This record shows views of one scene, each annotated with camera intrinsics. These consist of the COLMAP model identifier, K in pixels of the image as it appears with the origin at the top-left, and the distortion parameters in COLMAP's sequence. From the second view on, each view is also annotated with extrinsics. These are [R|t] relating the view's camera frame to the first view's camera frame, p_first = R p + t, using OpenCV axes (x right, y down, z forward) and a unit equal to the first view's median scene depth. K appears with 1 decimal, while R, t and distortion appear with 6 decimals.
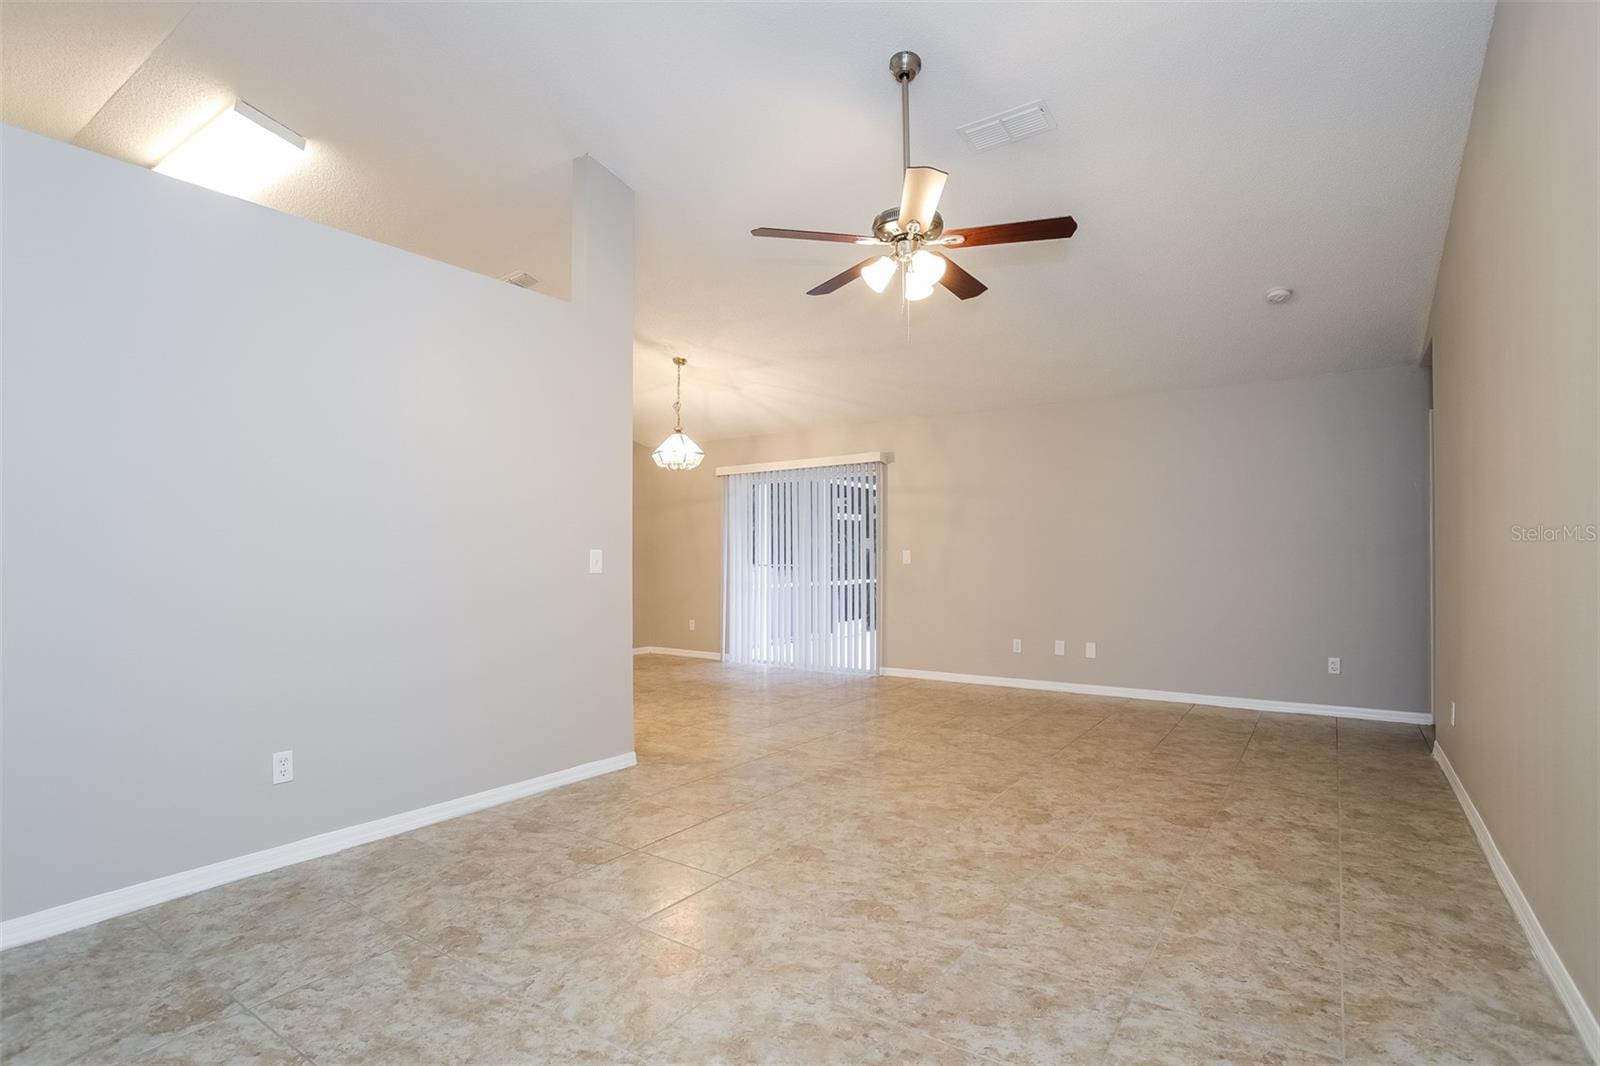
lens RADIAL K [[785.4, 0, 774.0], [0, 785.4, 555.3], [0, 0, 1]] dist [-0.058747, 0.025975]
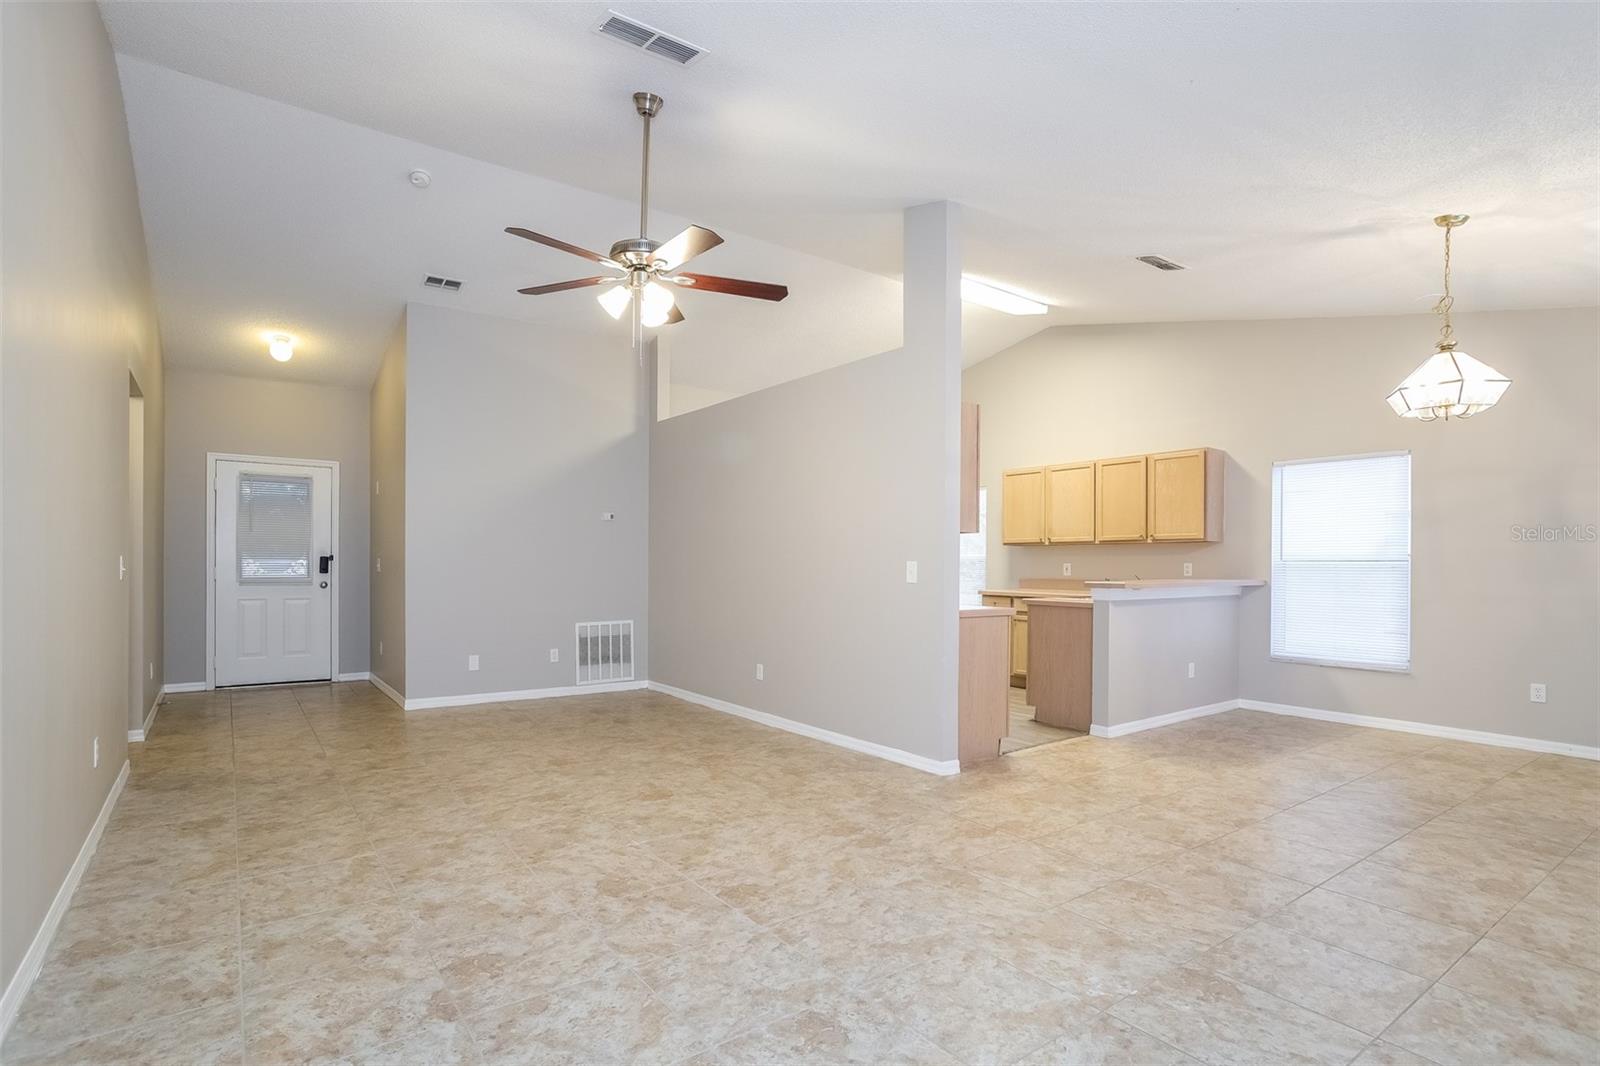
lens RADIAL K [[779.5, 0, 789.0], [0, 779.5, 564.3], [0, 0, 1]] dist [-0.046503, 0.028788]
pose [[-0.304174, -0.001595, -0.952615, 1.228135], [-0.006851, 0.999976, 0.000513, -0.002702], [0.952592, 0.006683, -0.304178, 1.648441]]
